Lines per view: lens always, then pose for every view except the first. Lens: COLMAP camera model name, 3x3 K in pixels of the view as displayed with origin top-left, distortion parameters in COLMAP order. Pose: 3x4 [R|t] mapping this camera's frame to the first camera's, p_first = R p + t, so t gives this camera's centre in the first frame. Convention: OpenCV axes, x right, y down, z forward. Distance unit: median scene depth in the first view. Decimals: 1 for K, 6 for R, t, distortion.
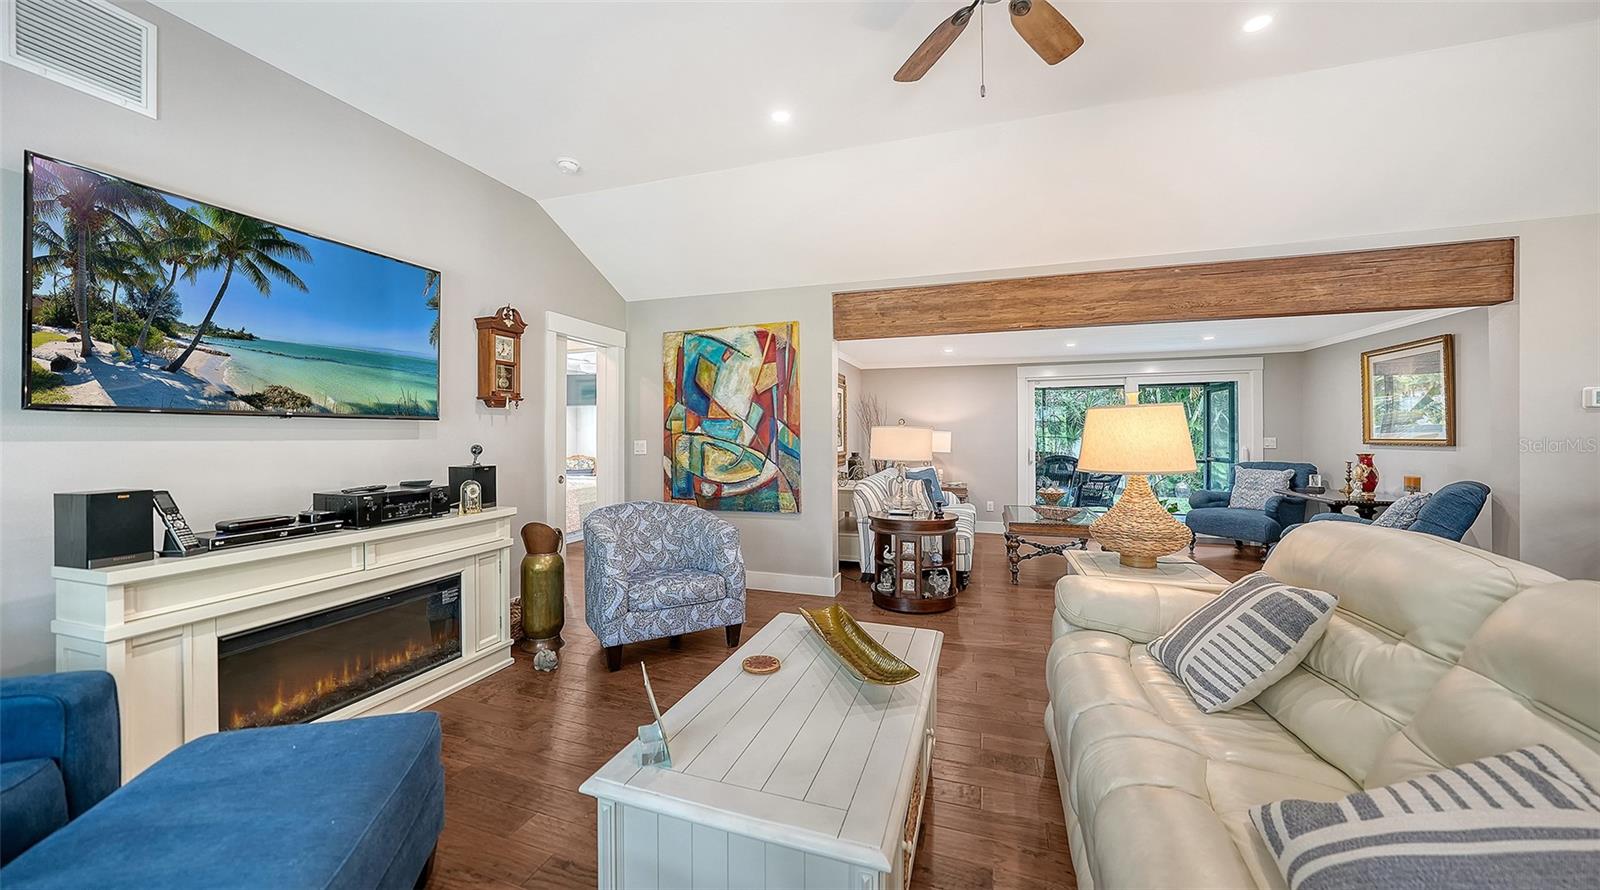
lens RADIAL K [[569.7, 0, 796.8], [0, 569.7, 430.8], [0, 0, 1]] dist [-0.005785, -0.000156]
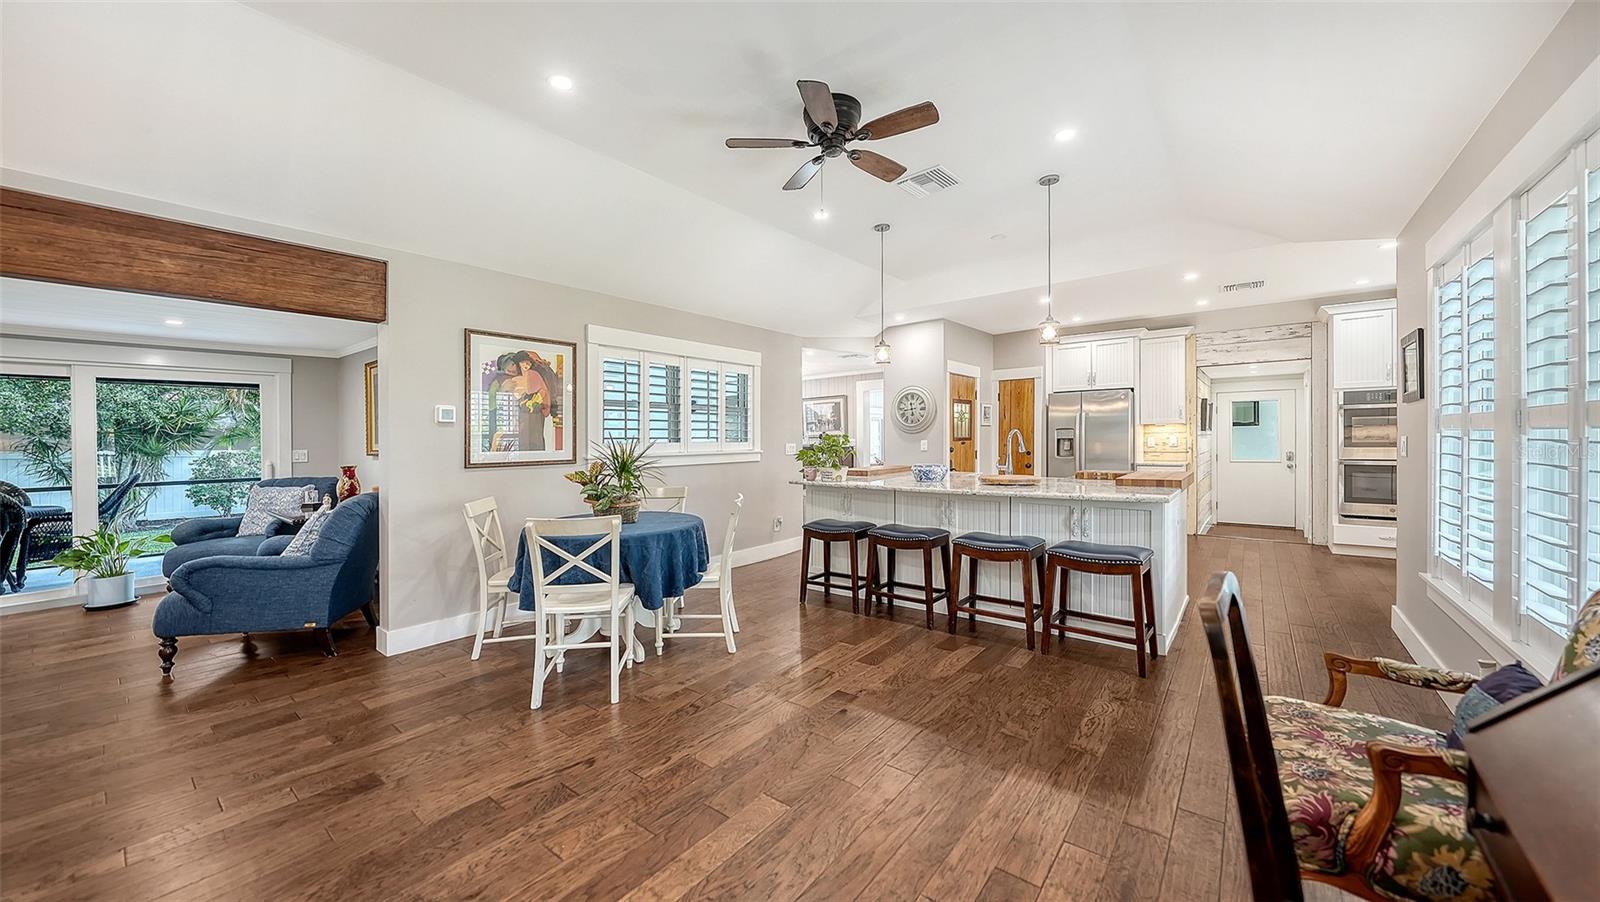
lens RADIAL K [[563.3, 0, 794.2], [0, 563.3, 443.0], [0, 0, 1]] dist [-0.008077, -0.002297]
pose [[0.354513, -0.010215, 0.934995, 0.745651], [0.006491, 0.999943, 0.008464, -0.004194], [-0.935029, 0.003068, 0.354559, -0.132144]]
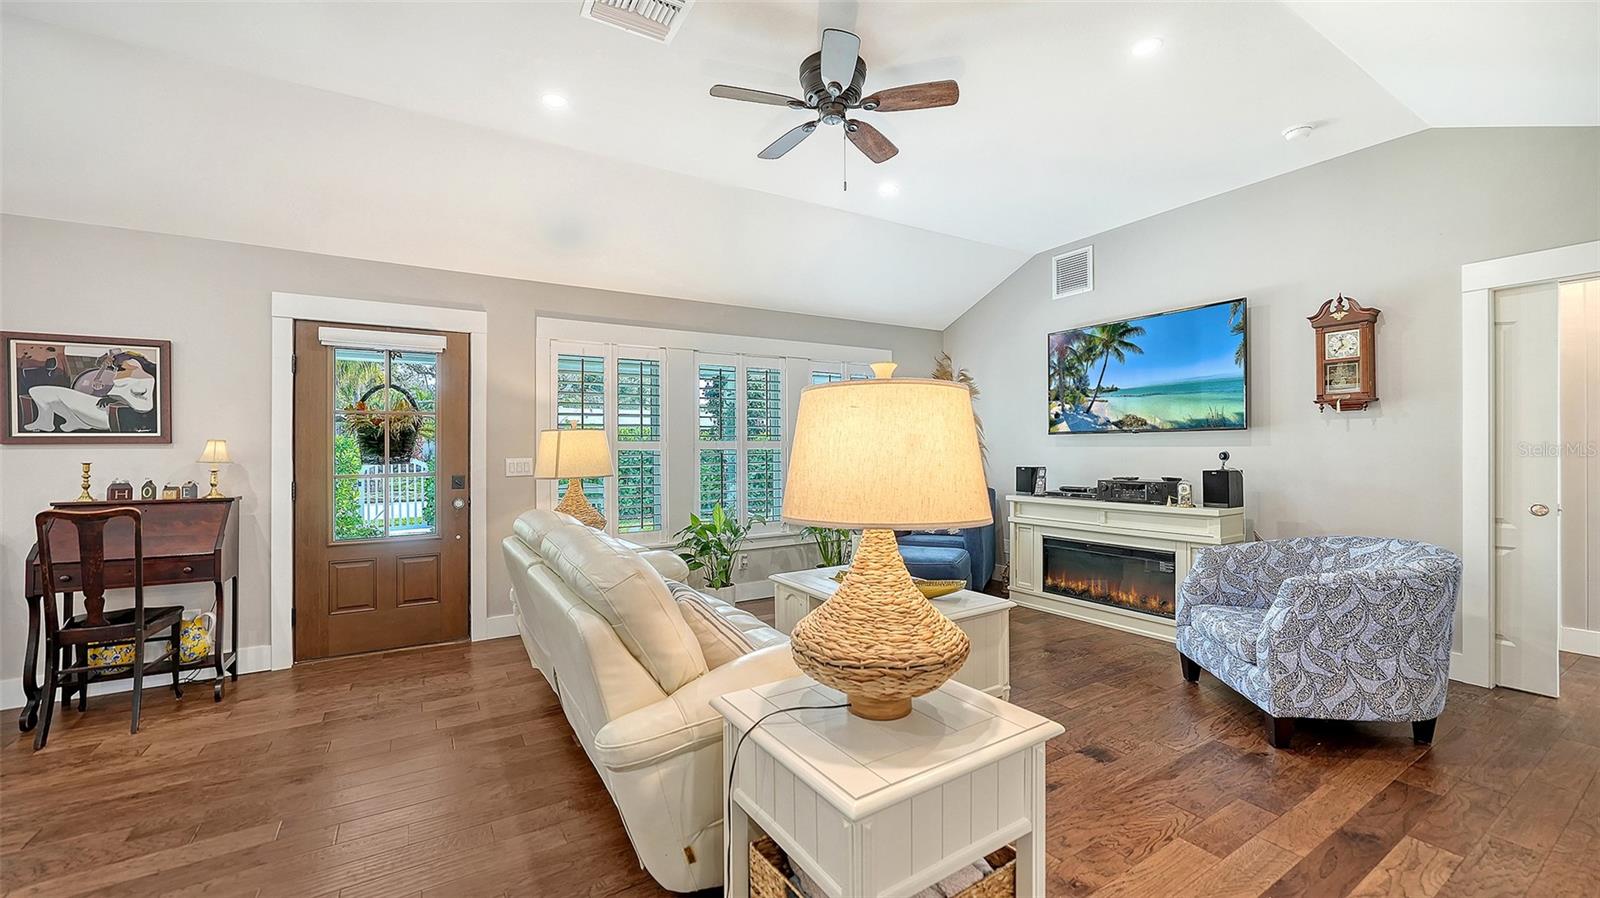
lens RADIAL K [[624.1, 0, 789.7], [0, 624.1, 439.9], [0, 0, 1]] dist [-0.006095, 0.000050]
pose [[-0.639607, -0.002145, -0.768699, 1.217938], [0.016347, 0.999732, -0.016391, 0.010517], [0.768528, -0.023050, -0.639401, 1.463624]]
